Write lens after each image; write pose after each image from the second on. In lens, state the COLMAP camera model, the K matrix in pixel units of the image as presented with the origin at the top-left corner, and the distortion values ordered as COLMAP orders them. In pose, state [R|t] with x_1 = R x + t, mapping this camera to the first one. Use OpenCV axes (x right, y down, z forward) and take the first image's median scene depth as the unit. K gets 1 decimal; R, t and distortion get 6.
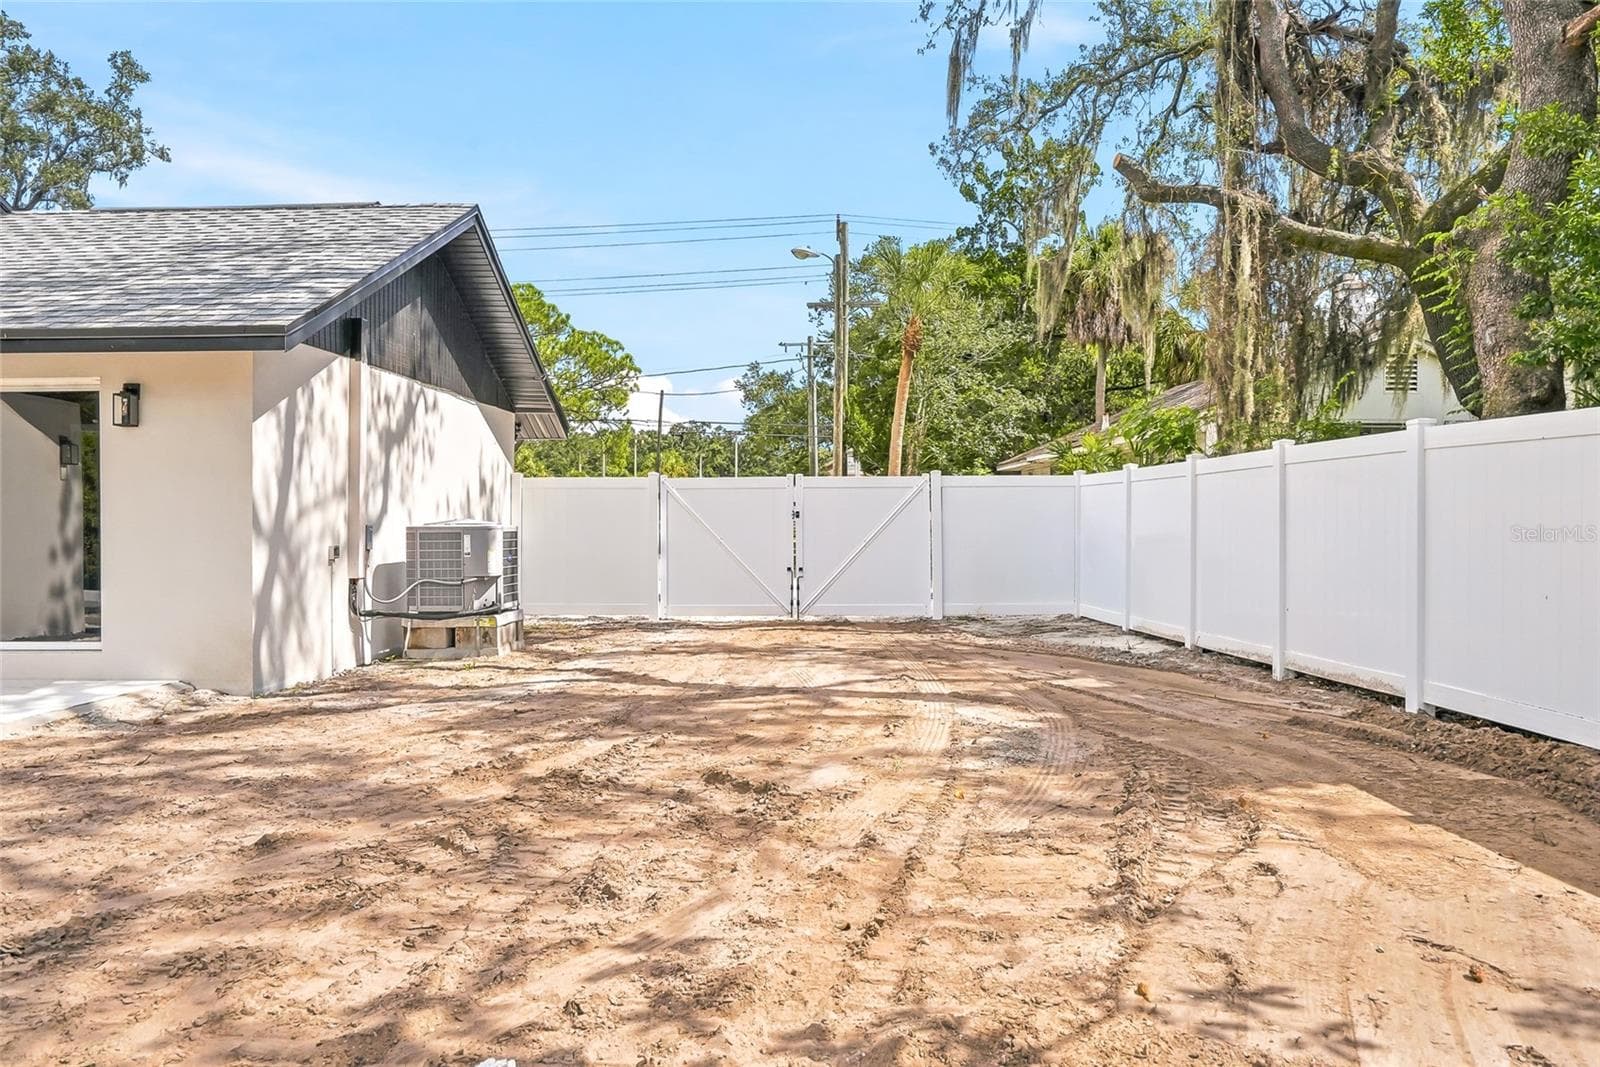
lens RADIAL K [[1139.1, 0, 798.3], [0, 1139.1, 503.2], [0, 0, 1]] dist [-0.000735, 0.007329]
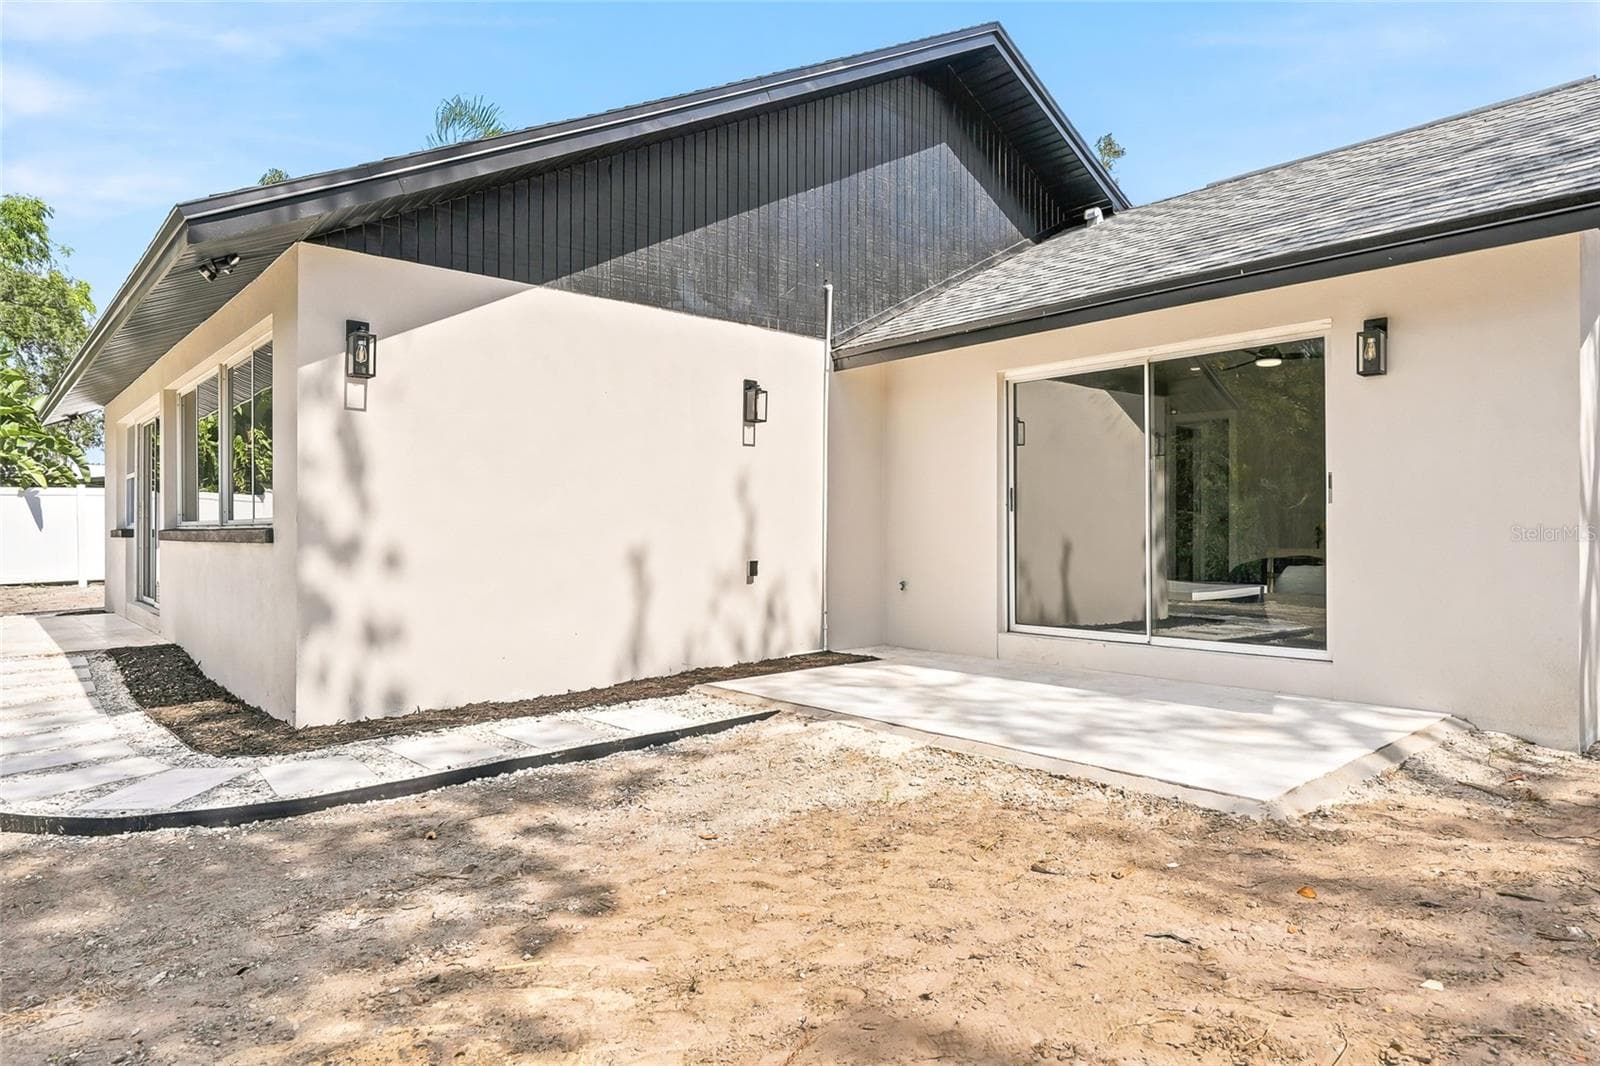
lens RADIAL K [[937.9, 0, 806.4], [0, 937.9, 538.2], [0, 0, 1]] dist [0.008290, 0.000656]
pose [[0.702077, -0.001927, -0.712099, -0.320221], [0.015554, 0.999799, 0.012630, 0.022431], [0.711932, -0.019943, 0.701966, 0.225036]]
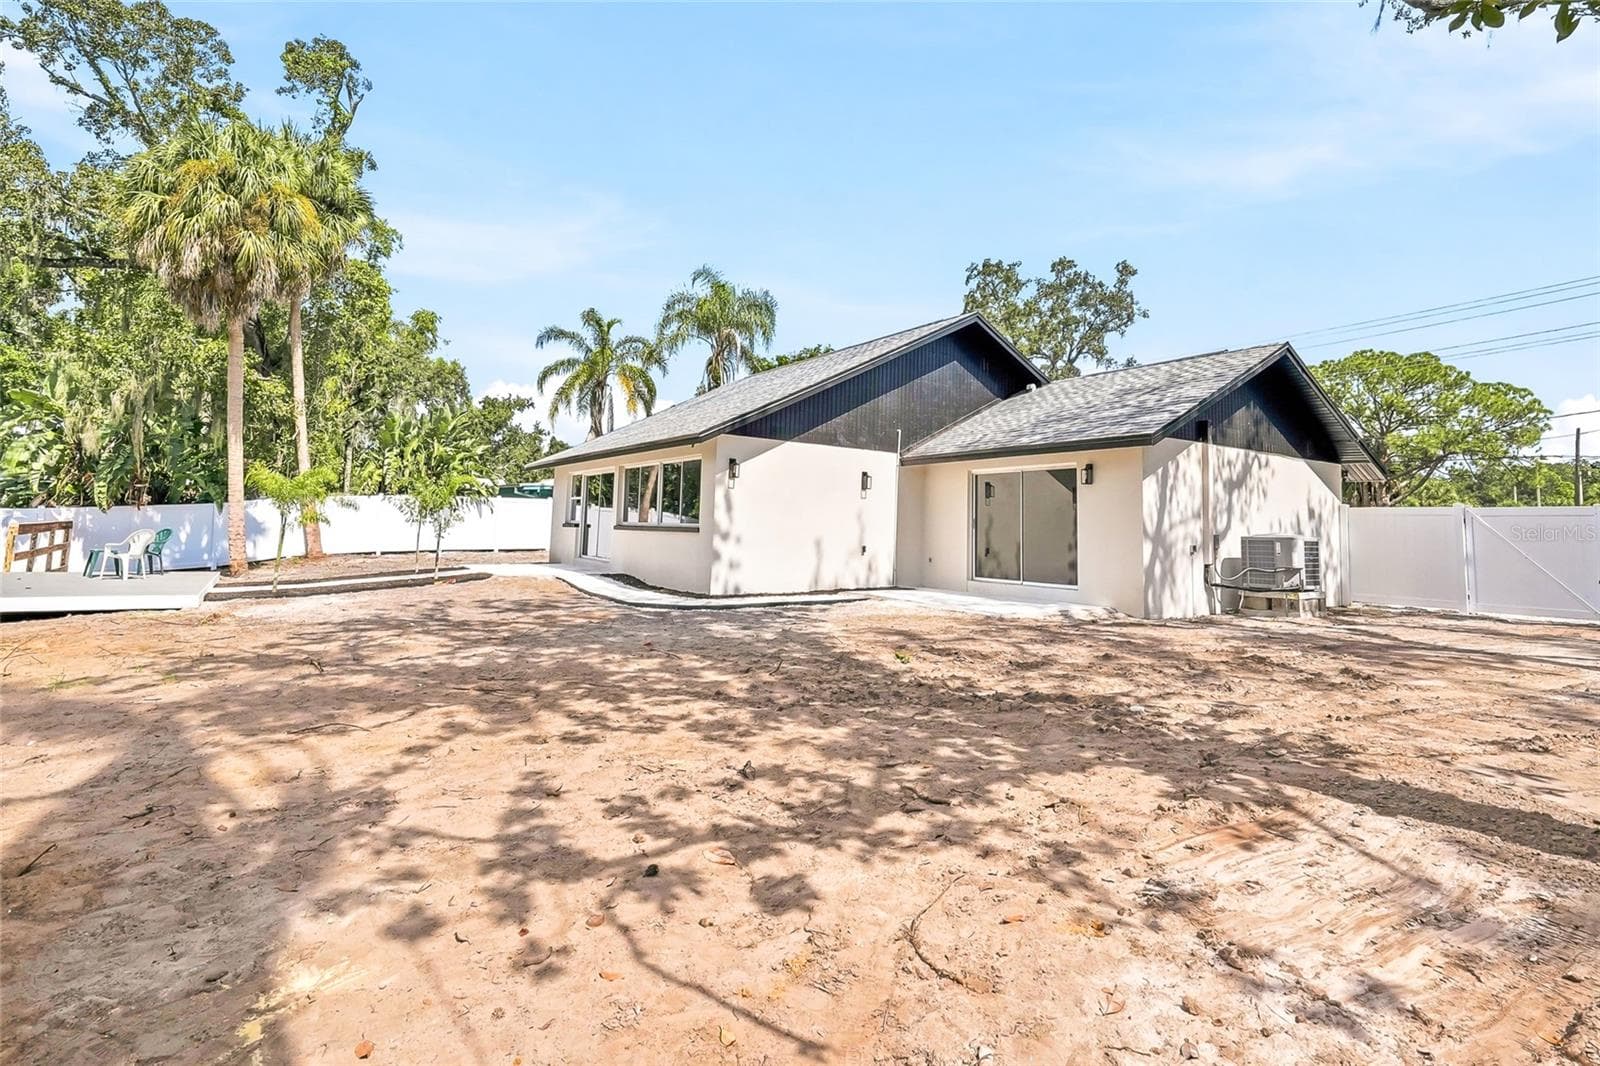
lens RADIAL K [[819.4, 0, 805.4], [0, 819.4, 525.2], [0, 0, 1]] dist [0.016598, -0.001832]
pose [[0.600486, 0.011543, -0.799552, 0.254271], [-0.013705, 0.999897, 0.004142, 0.007561], [0.799518, 0.008471, 0.600582, -0.269269]]
